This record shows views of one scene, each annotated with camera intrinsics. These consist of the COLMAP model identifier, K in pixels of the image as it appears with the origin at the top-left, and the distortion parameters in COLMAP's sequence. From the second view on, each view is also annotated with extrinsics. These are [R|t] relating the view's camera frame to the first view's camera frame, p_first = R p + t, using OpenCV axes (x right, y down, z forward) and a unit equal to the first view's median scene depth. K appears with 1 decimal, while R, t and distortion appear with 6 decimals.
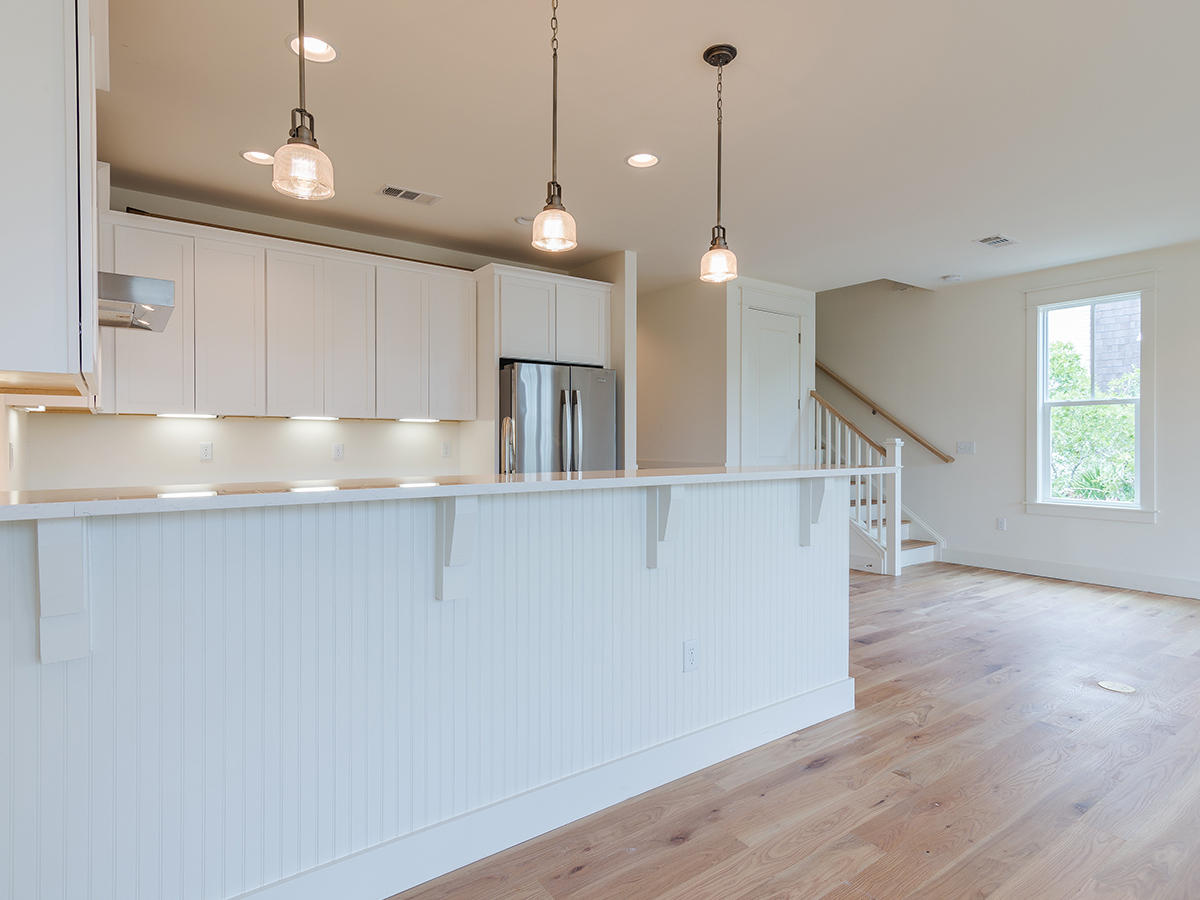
lens RADIAL K [[667.9, 0, 600.8], [0, 667.9, 445.3], [0, 0, 1]] dist [0.019927, -0.000563]
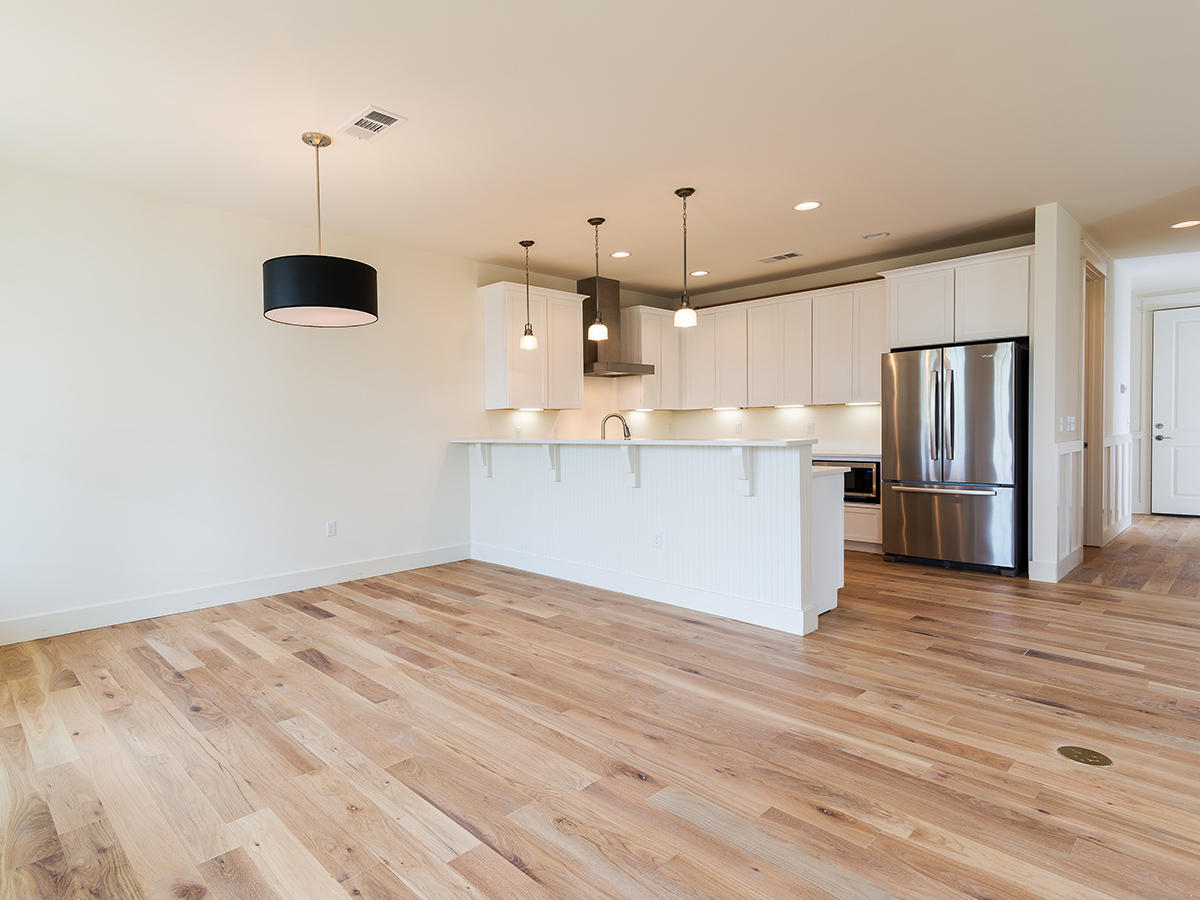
lens RADIAL K [[708.8, 0, 528.6], [0, 708.8, 451.9], [0, 0, 1]] dist [0.015491, 0.000732]
pose [[0.080771, 0.035160, -0.996112, 1.081018], [0.009778, 0.999302, 0.036065, -0.000633], [0.996685, -0.012653, 0.080371, 0.259264]]
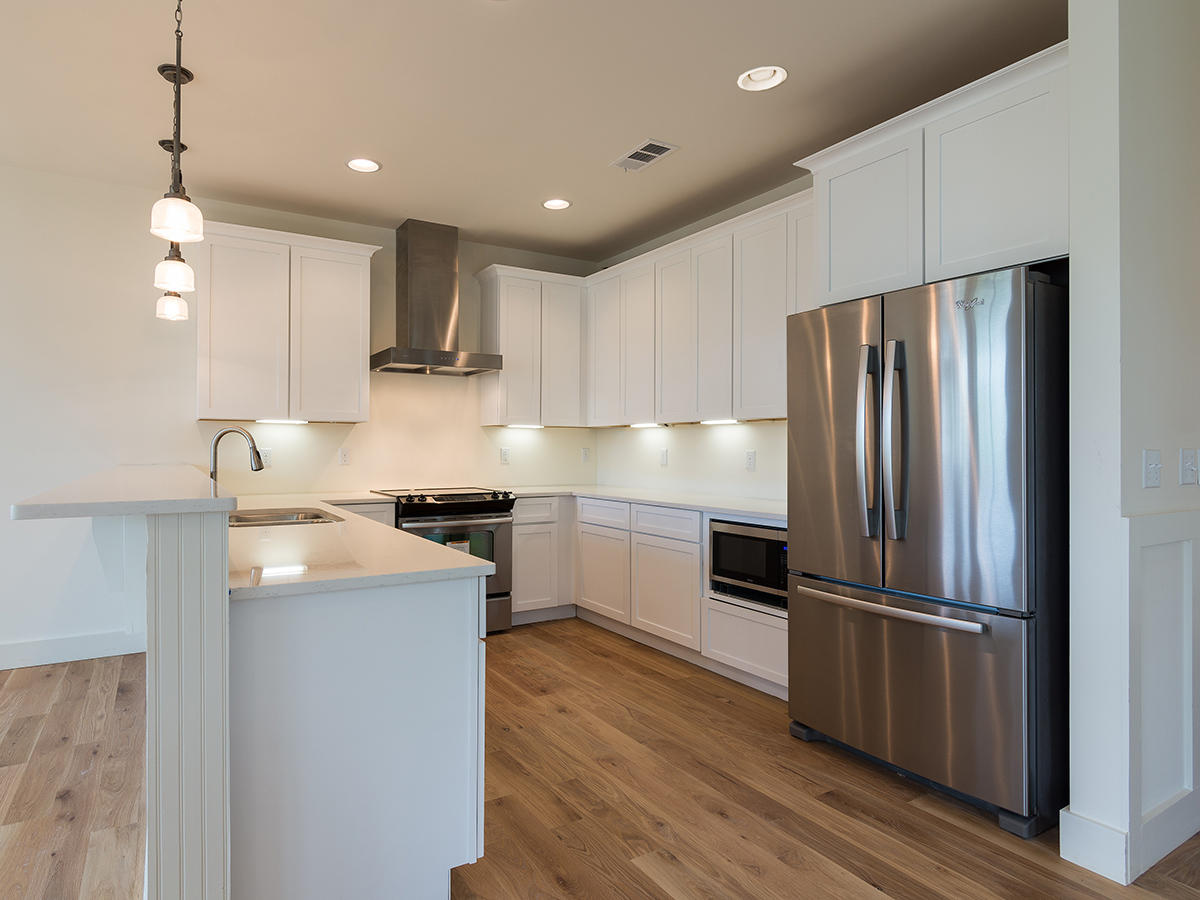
lens RADIAL K [[712.6, 0, 566.6], [0, 712.6, 444.3], [0, 0, 1]] dist [-0.000604, 0.001330]
pose [[-0.141629, -0.004506, -0.989910, 0.523488], [-0.009049, 0.999954, -0.003257, -0.005325], [0.989878, 0.008497, -0.141664, 0.880260]]
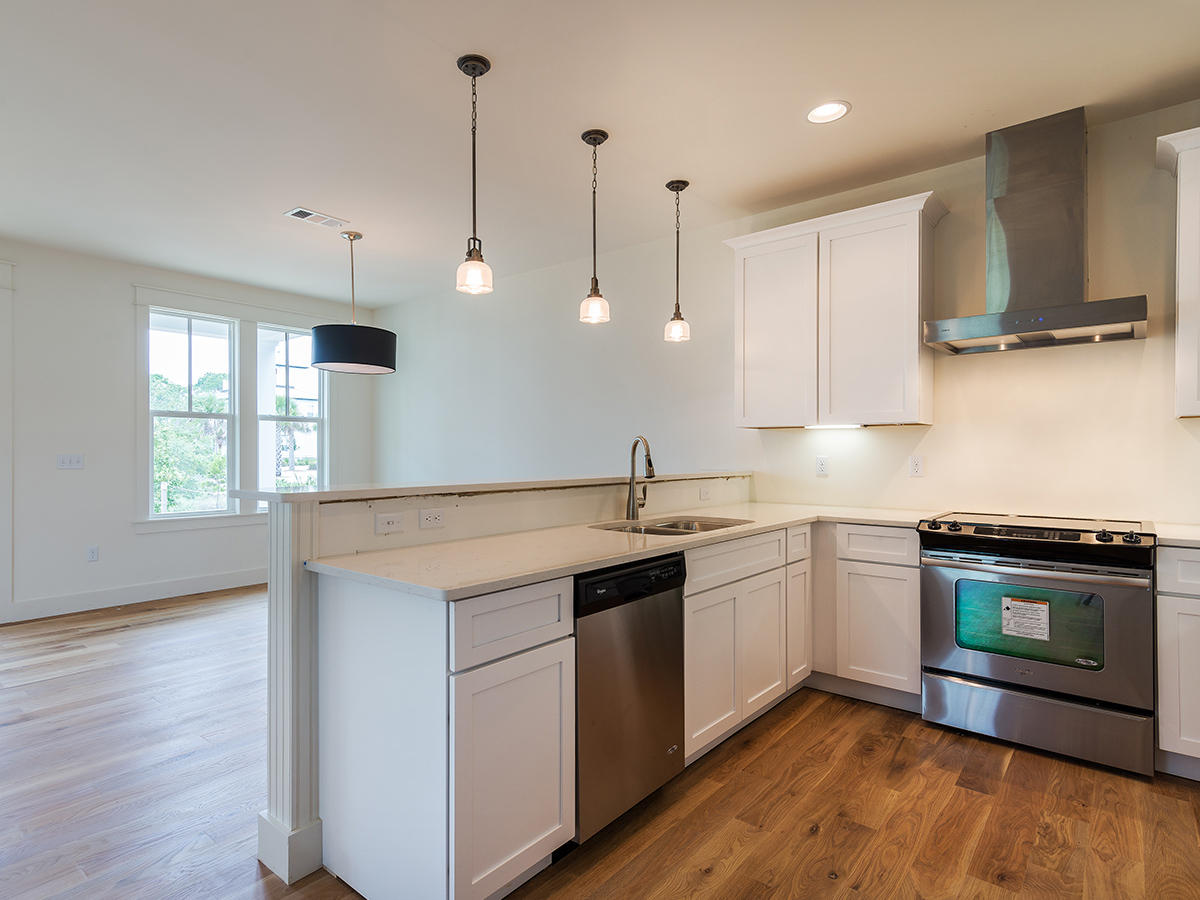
lens RADIAL K [[712.6, 0, 566.6], [0, 712.6, 444.3], [0, 0, 1]] dist [-0.000604, 0.001330]
pose [[-0.995383, 0.005119, -0.095849, 0.047603], [0.005260, 0.999985, -0.001222, -0.014139], [0.095841, -0.001721, -0.995395, 1.187044]]
